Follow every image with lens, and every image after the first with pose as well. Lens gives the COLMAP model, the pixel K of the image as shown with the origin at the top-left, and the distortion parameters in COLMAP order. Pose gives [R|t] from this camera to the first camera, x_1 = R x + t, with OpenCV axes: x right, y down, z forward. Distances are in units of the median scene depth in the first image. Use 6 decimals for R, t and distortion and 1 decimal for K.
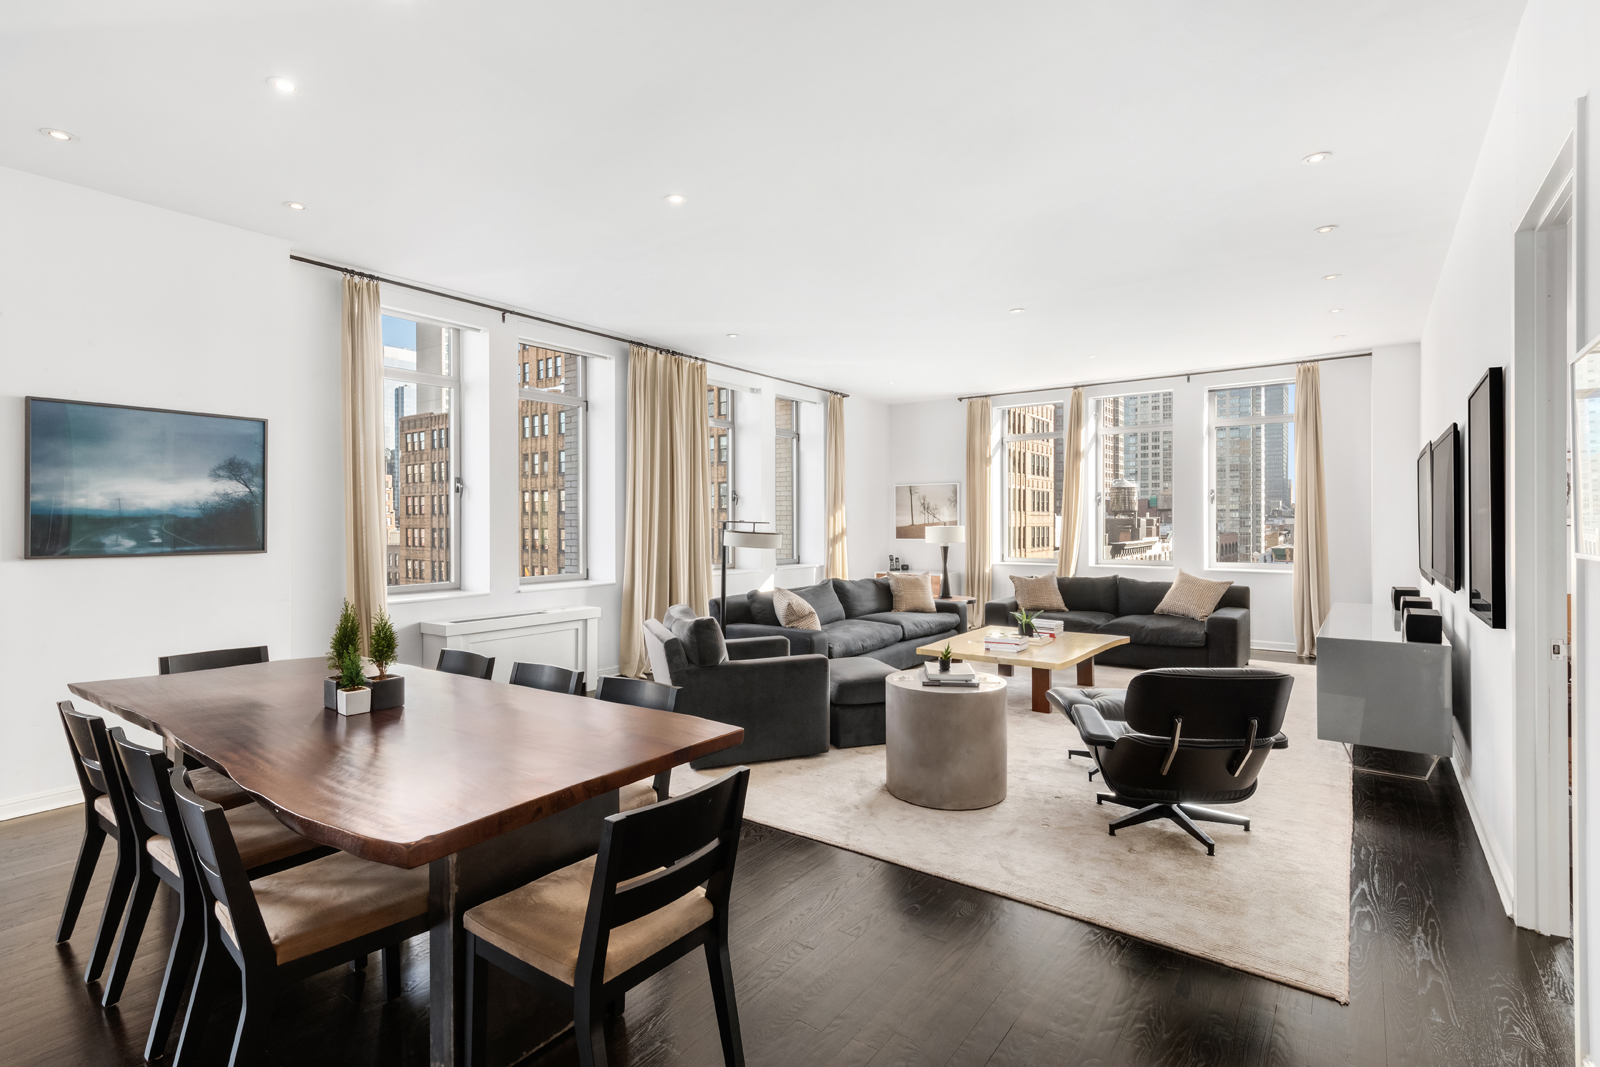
lens RADIAL K [[771.1, 0, 799.3], [0, 771.1, 520.9], [0, 0, 1]] dist [0.010750, -0.000122]
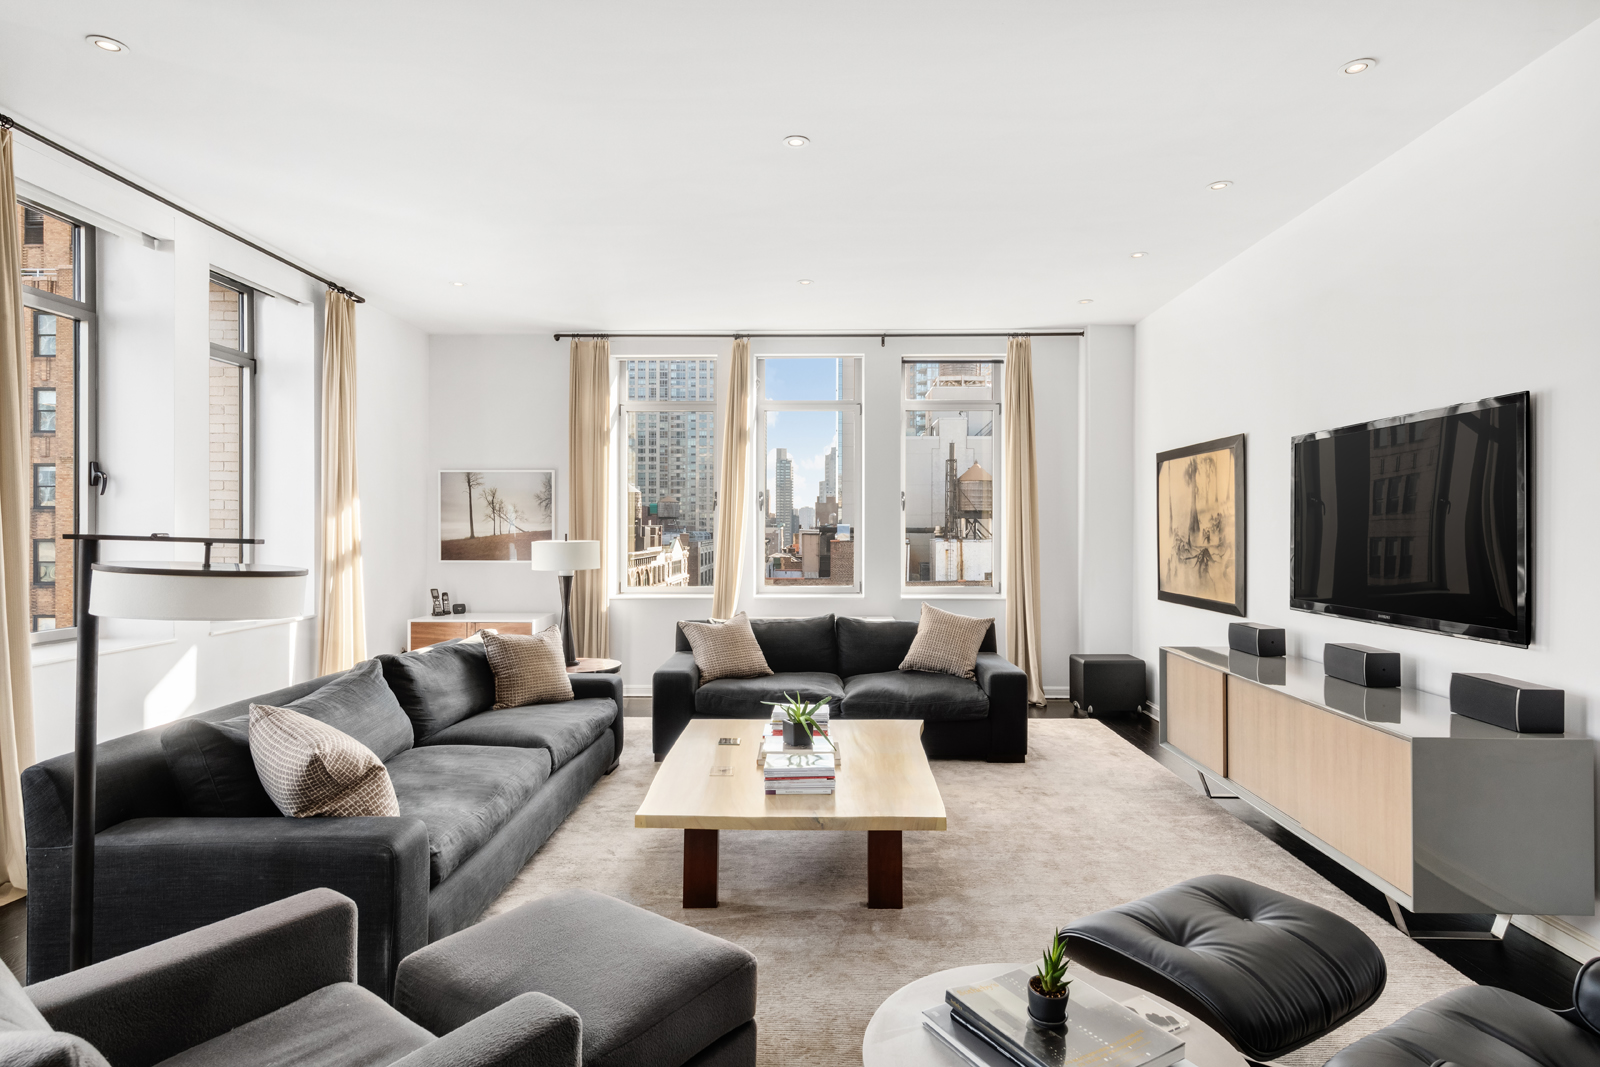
lens RADIAL K [[871.6, 0, 802.6], [0, 871.6, 532.6], [0, 0, 1]] dist [0.008588, -0.001678]
pose [[0.816055, 0.002262, 0.577970, -0.041903], [-0.004918, 0.999983, 0.003031, -0.002235], [-0.577953, -0.005316, 0.816053, 0.340812]]
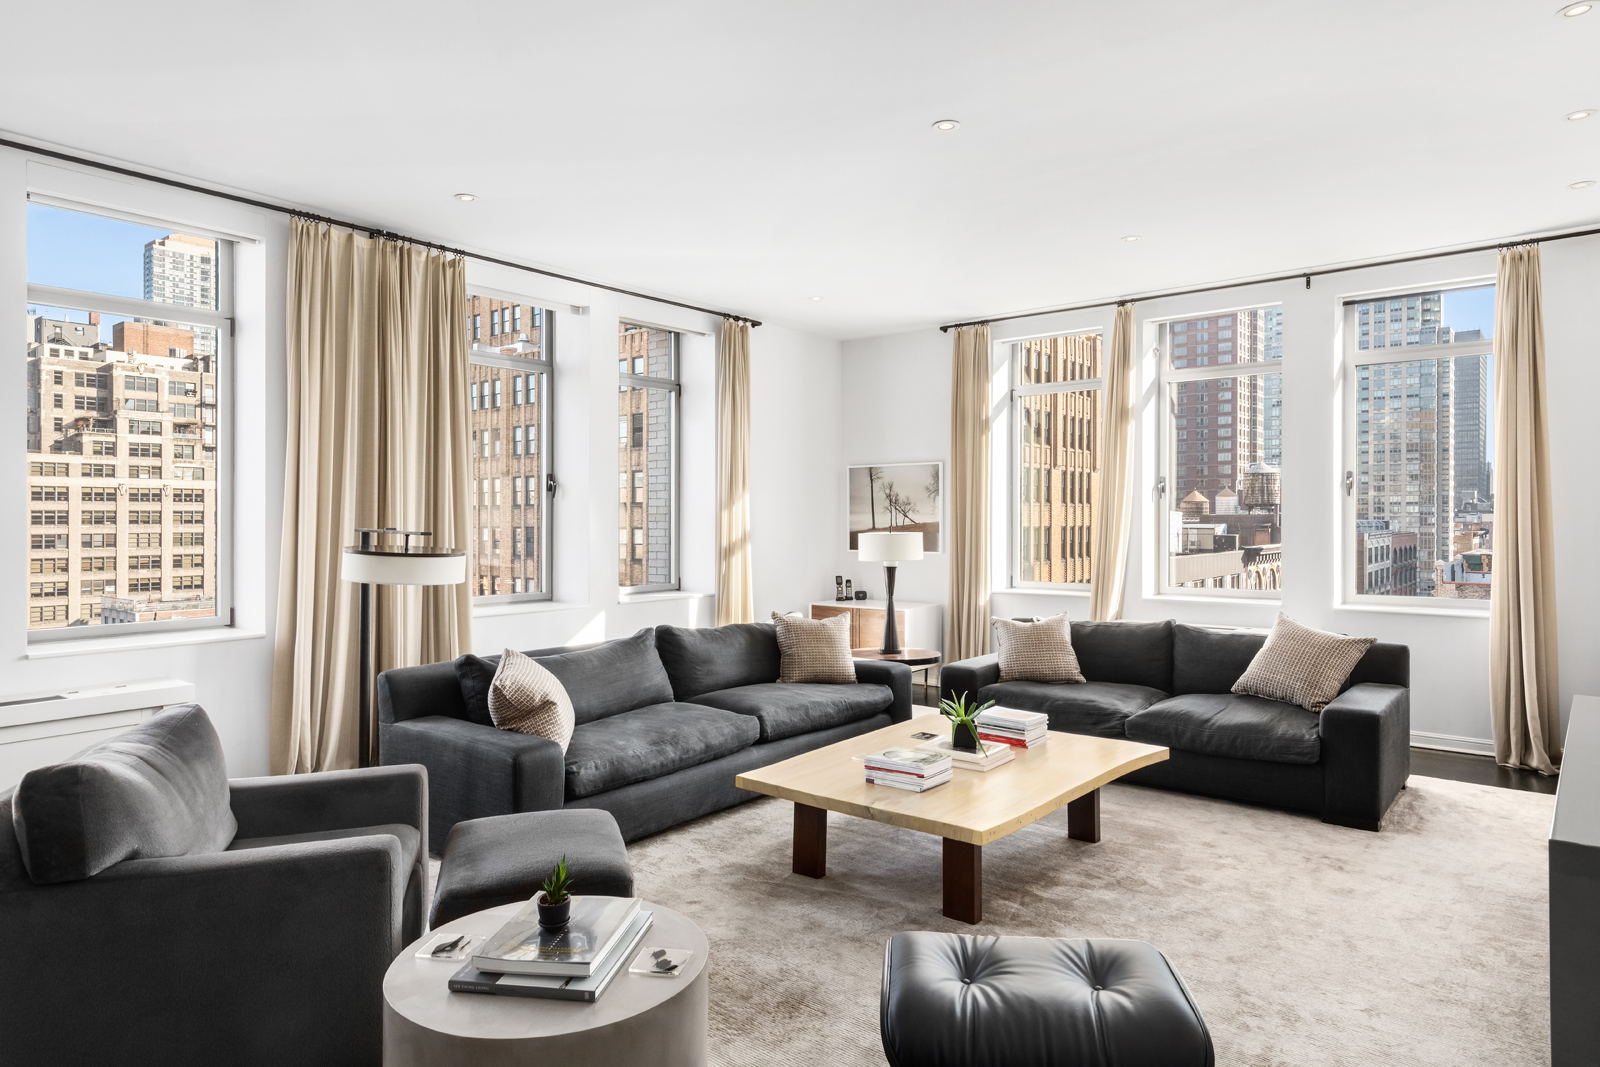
lens RADIAL K [[964.4, 0, 802.2], [0, 964.4, 521.7], [0, 0, 1]] dist [0.004384, 0.003156]
pose [[0.998643, 0.000977, -0.052071, 0.149320], [-0.000687, 0.999984, 0.005583, -0.005649], [0.052075, -0.005540, 0.998628, 0.232921]]
